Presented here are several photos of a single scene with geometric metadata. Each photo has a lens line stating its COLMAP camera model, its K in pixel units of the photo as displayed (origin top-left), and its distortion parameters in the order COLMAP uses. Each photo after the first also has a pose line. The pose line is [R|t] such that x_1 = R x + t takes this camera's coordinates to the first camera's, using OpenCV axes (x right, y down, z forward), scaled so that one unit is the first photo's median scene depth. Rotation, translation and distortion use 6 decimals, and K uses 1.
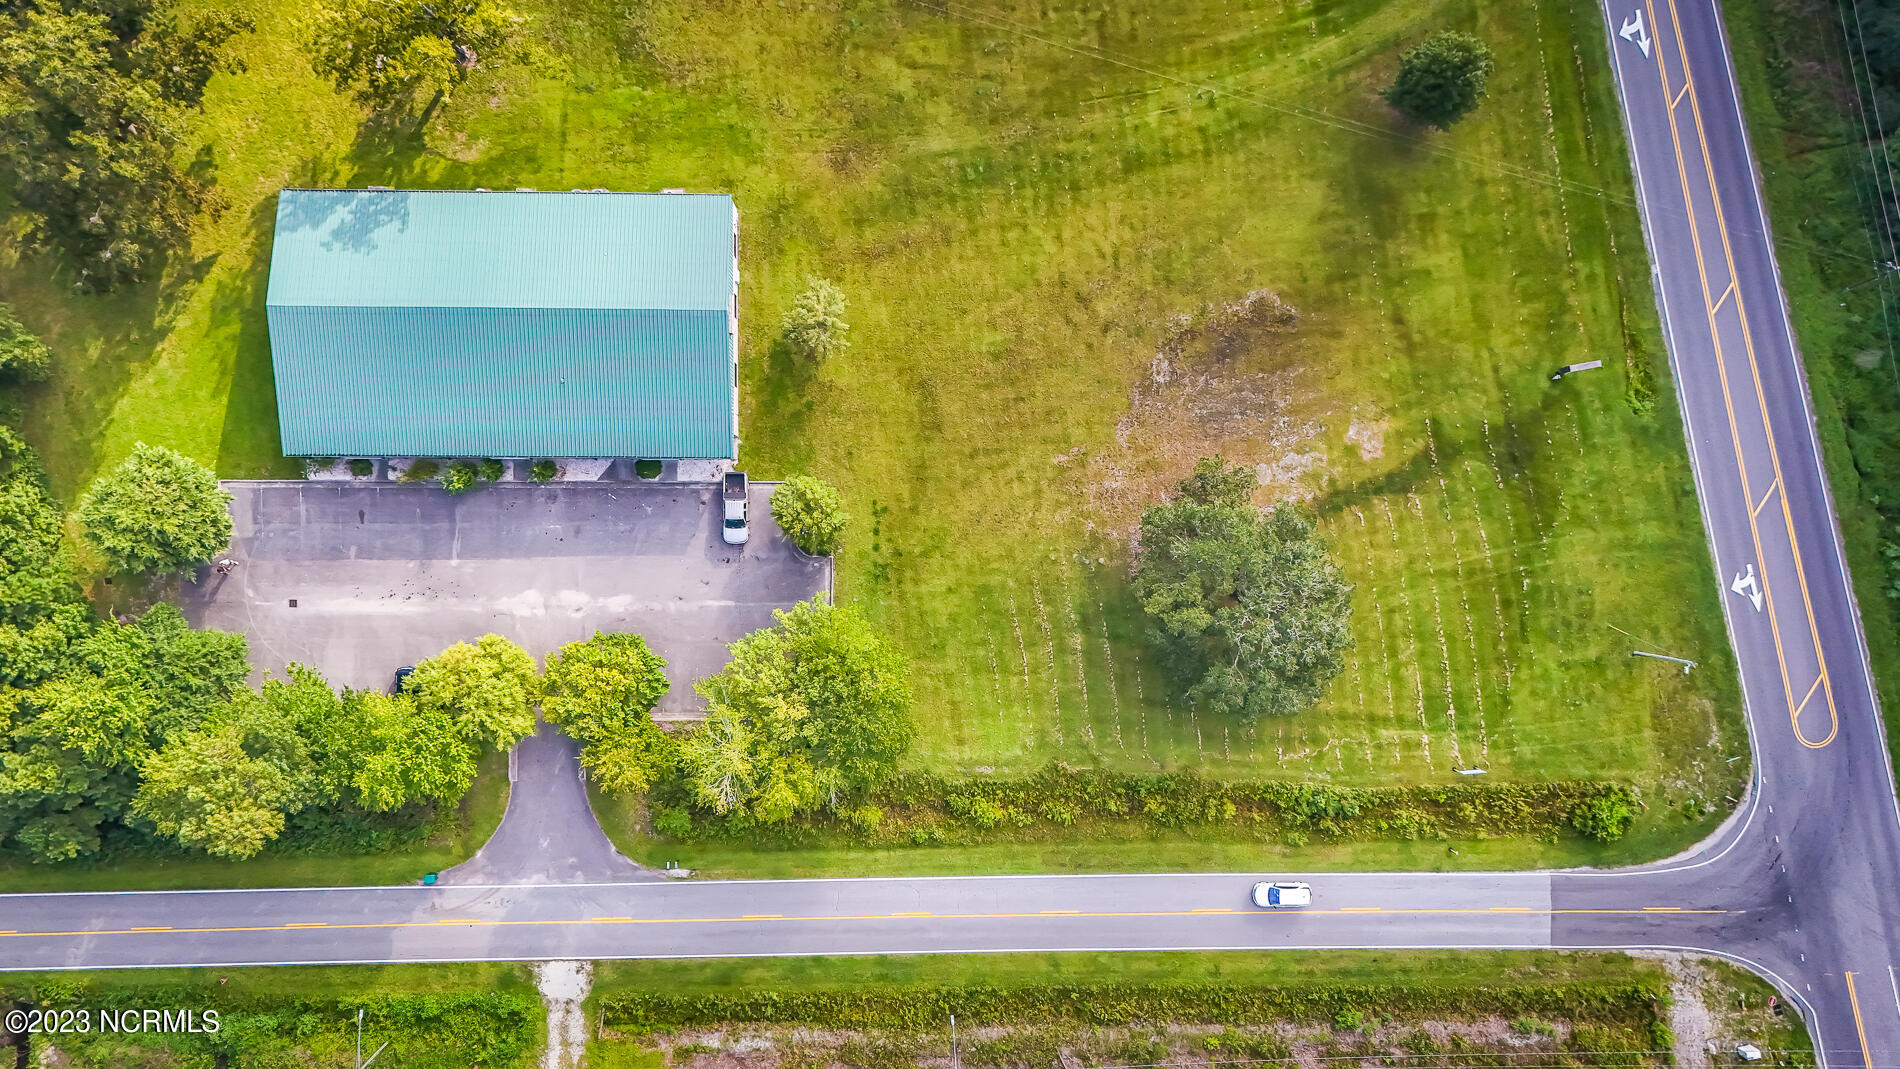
lens RADIAL K [[1394.3, 0, 954.3], [0, 1394.3, 523.6], [0, 0, 1]] dist [0.069452, -0.076953]
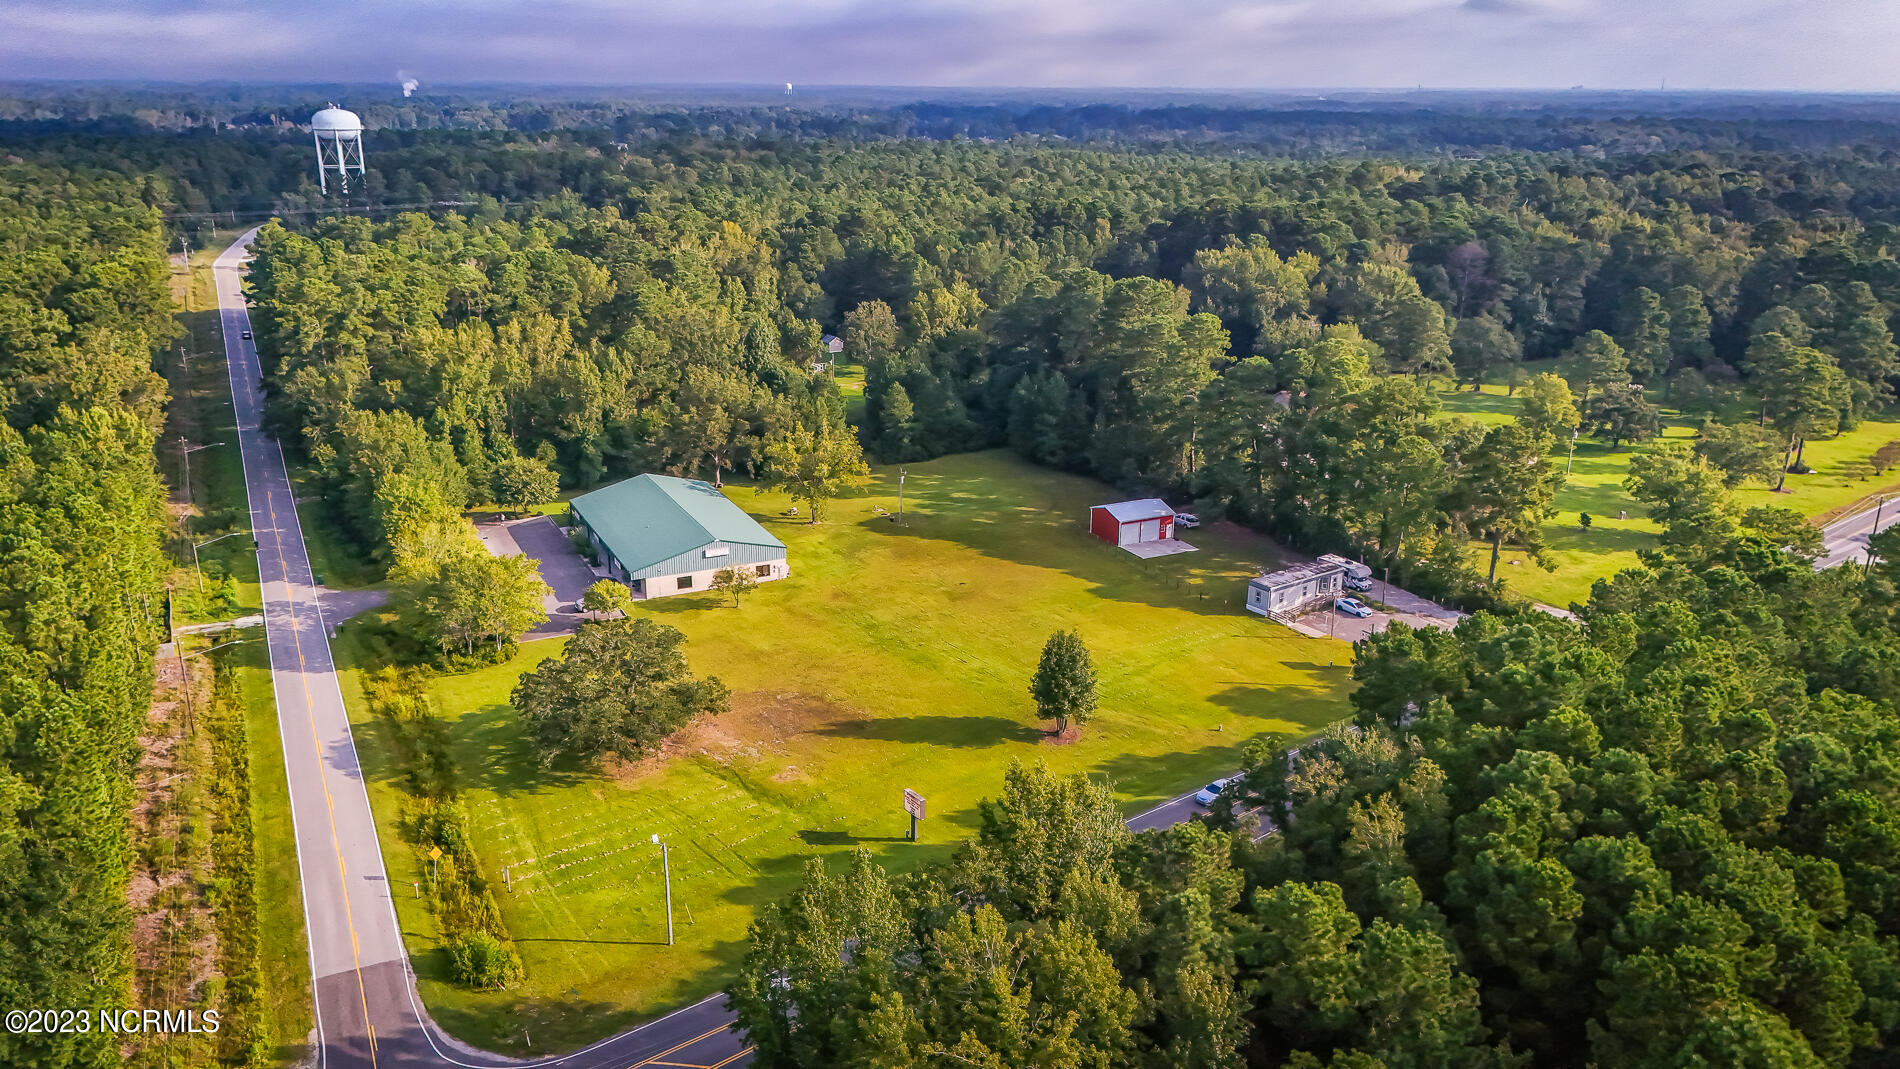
lens RADIAL K [[1394.3, 0, 949.7], [0, 1394.3, 539.1], [0, 0, 1]] dist [0.069452, -0.076953]
pose [[0.446565, 0.263002, -0.855225, 1.288927], [-0.894749, 0.129349, -0.427426, 0.289416], [-0.001792, 0.956085, 0.293083, 0.485632]]
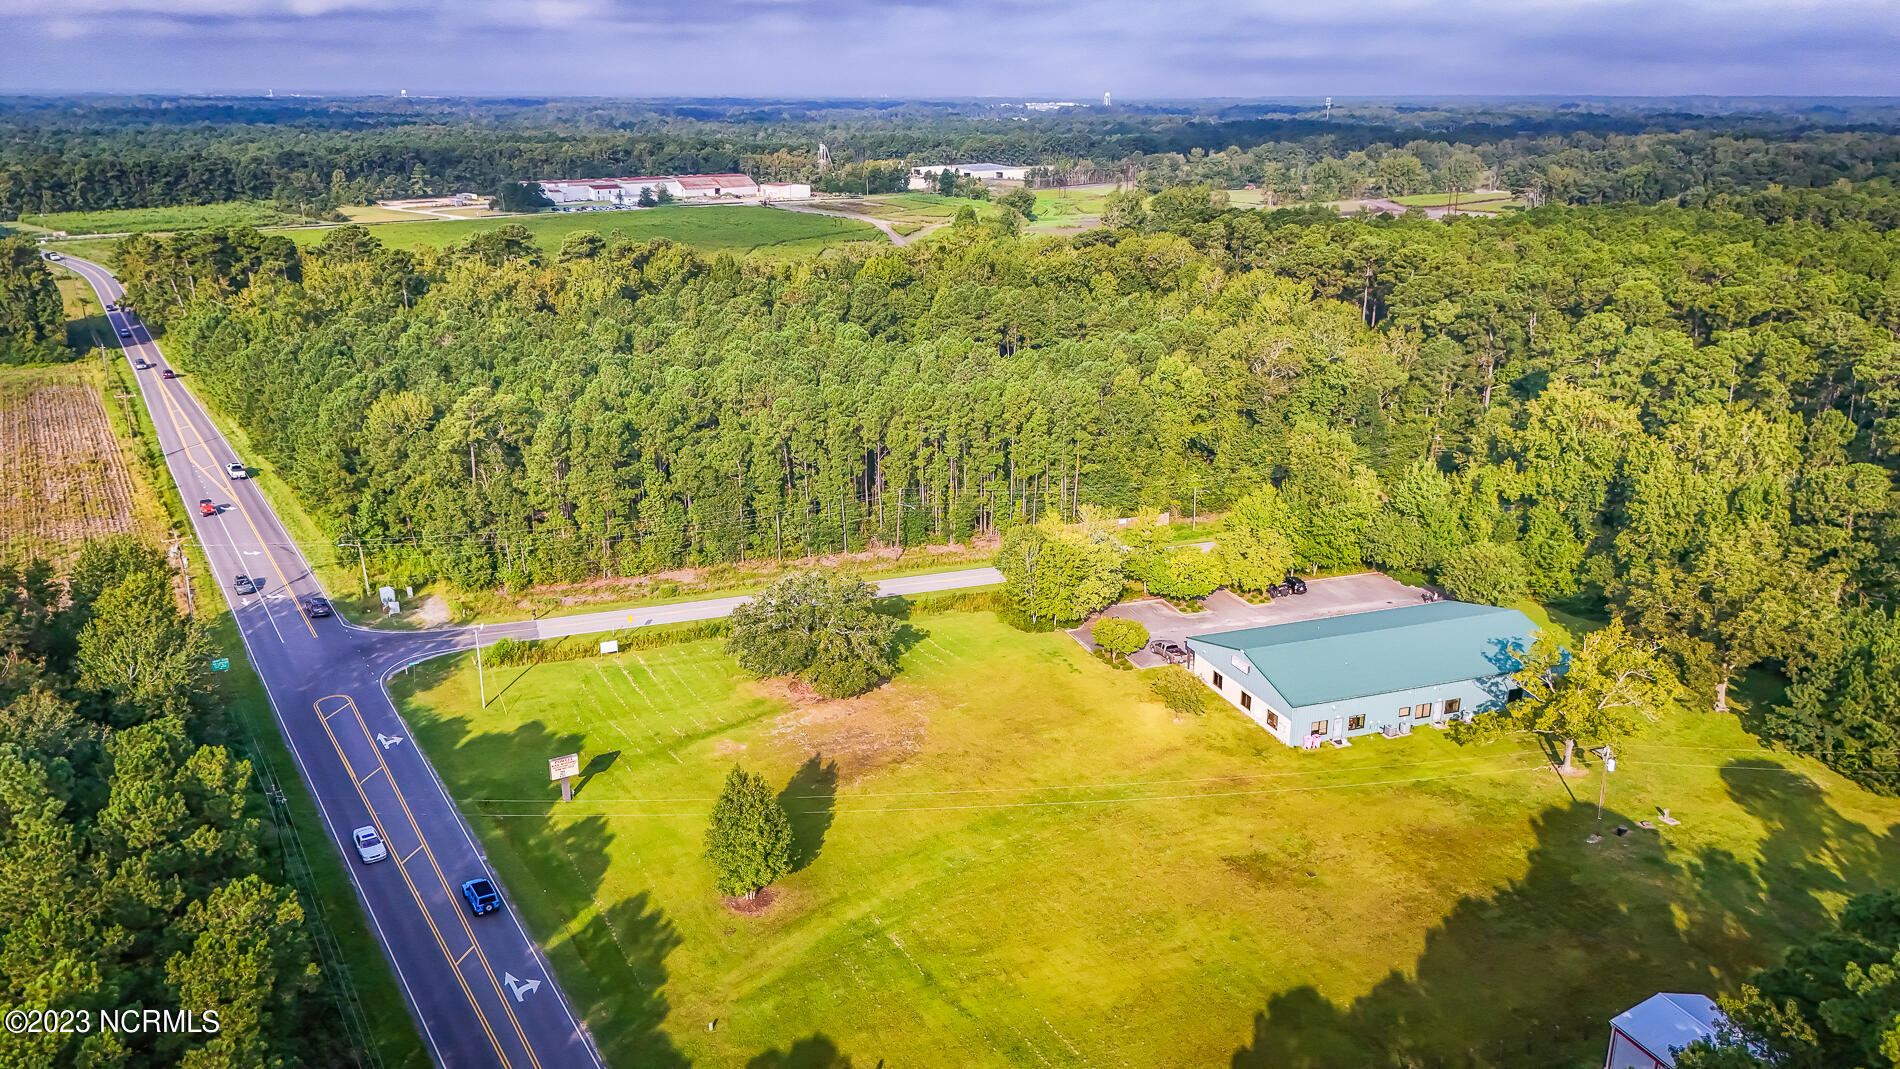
lens RADIAL K [[1394.3, 0, 942.2], [0, 1394.3, 542.2], [0, 0, 1]] dist [0.069452, -0.076953]
pose [[-0.939347, 0.085324, -0.332184, 0.507248], [-0.342402, -0.288875, 0.894042, -1.141865], [-0.019676, 0.953557, 0.300570, 0.477779]]
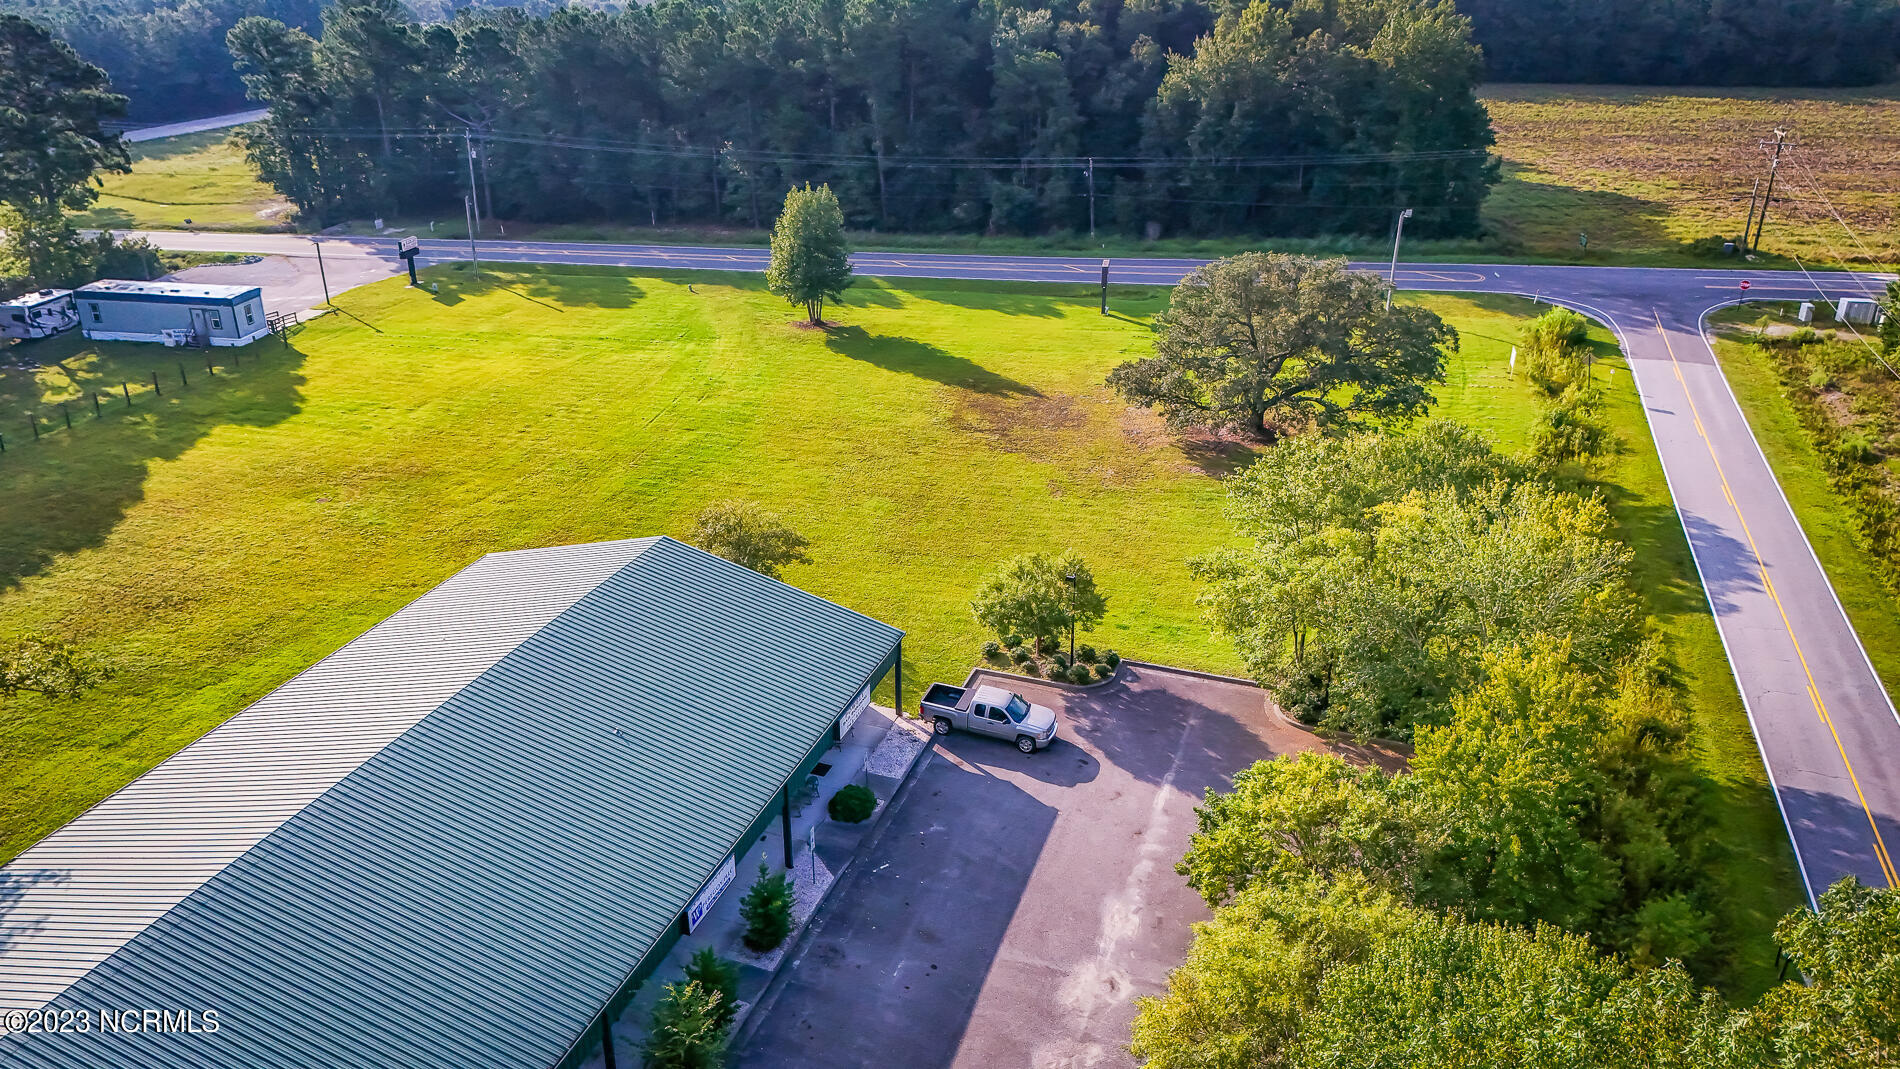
lens RADIAL K [[1394.3, 0, 945.4], [0, 1394.3, 541.5], [0, 0, 1]] dist [0.069452, -0.076953]
pose [[0.330663, -0.406228, 0.851846, -0.574858], [0.943730, 0.136635, -0.301171, 0.120048], [0.005953, 0.903499, 0.428549, 0.714050]]
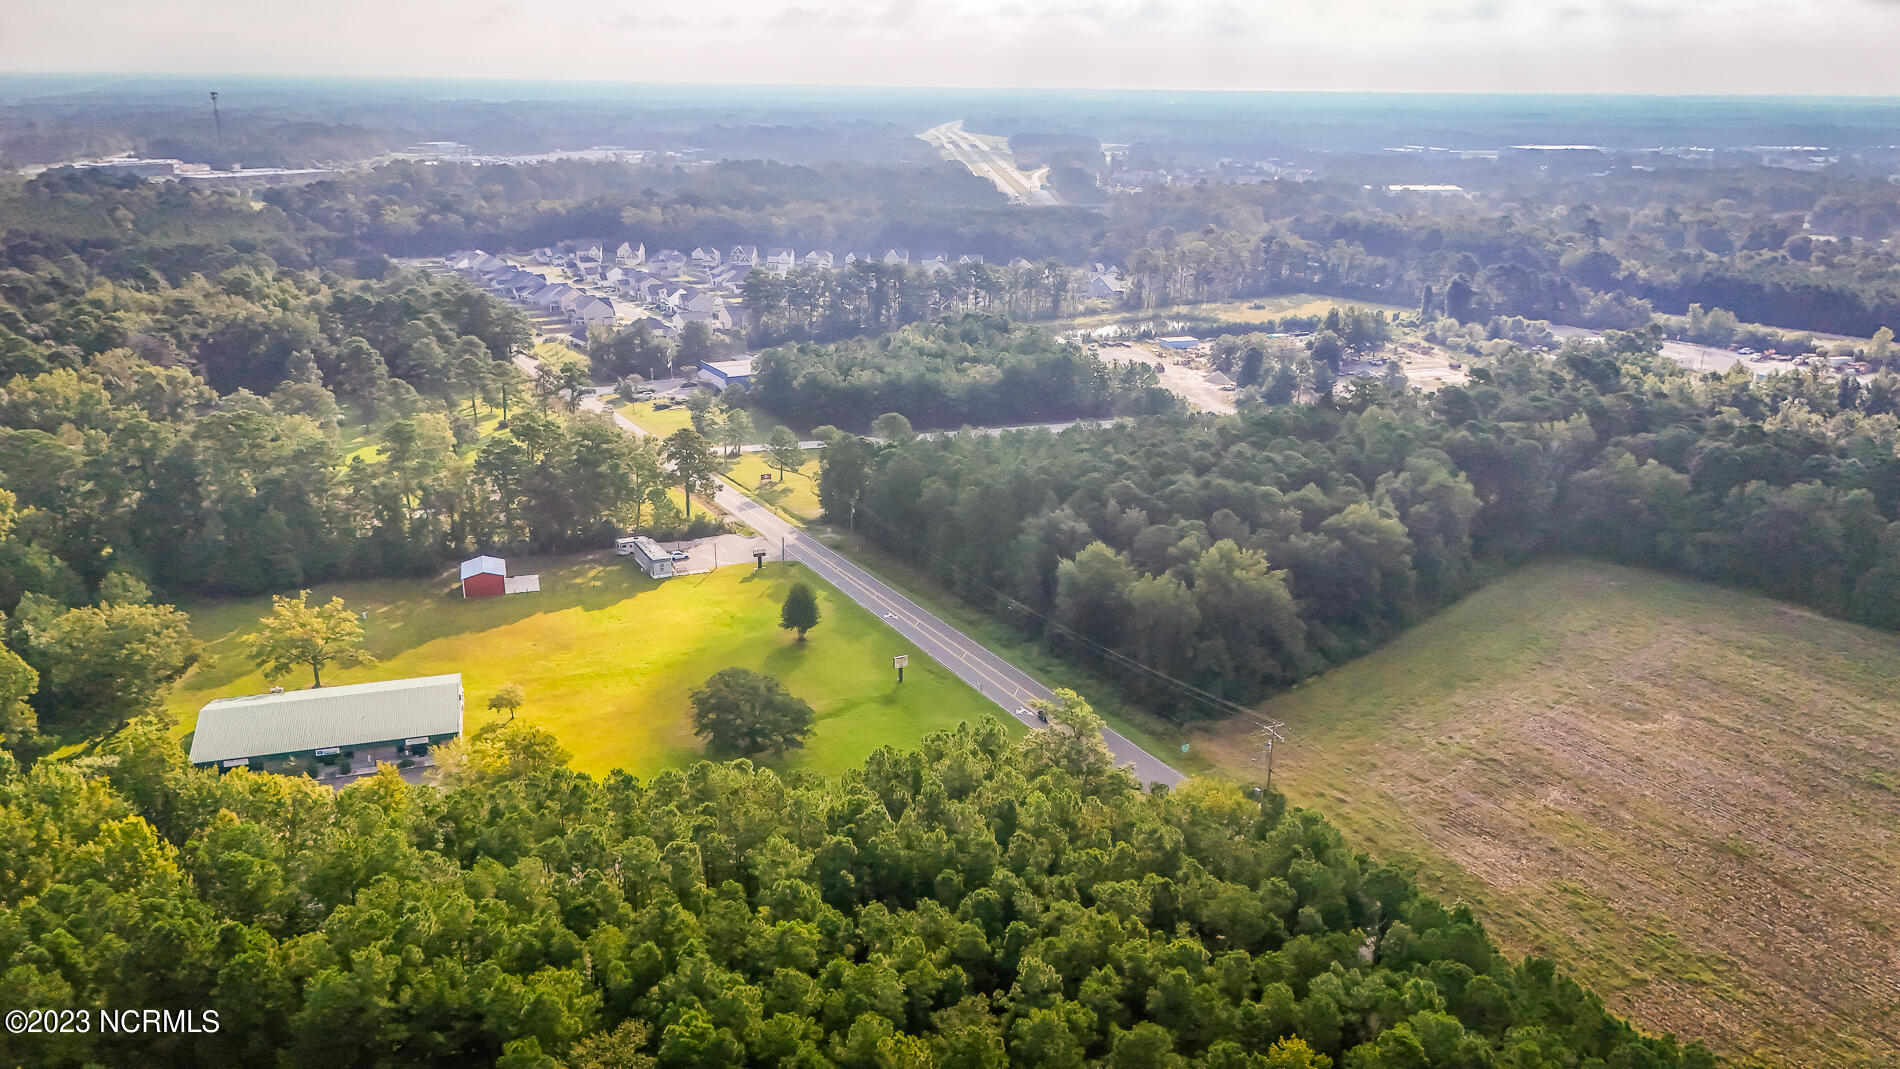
lens RADIAL K [[1394.3, 0, 944.3], [0, 1394.3, 541.2], [0, 0, 1]] dist [0.069452, -0.076953]
pose [[0.954892, -0.103281, 0.278414, -0.039496], [0.296781, 0.299944, -0.906617, 1.657285], [0.010128, 0.948350, 0.317065, 0.190081]]
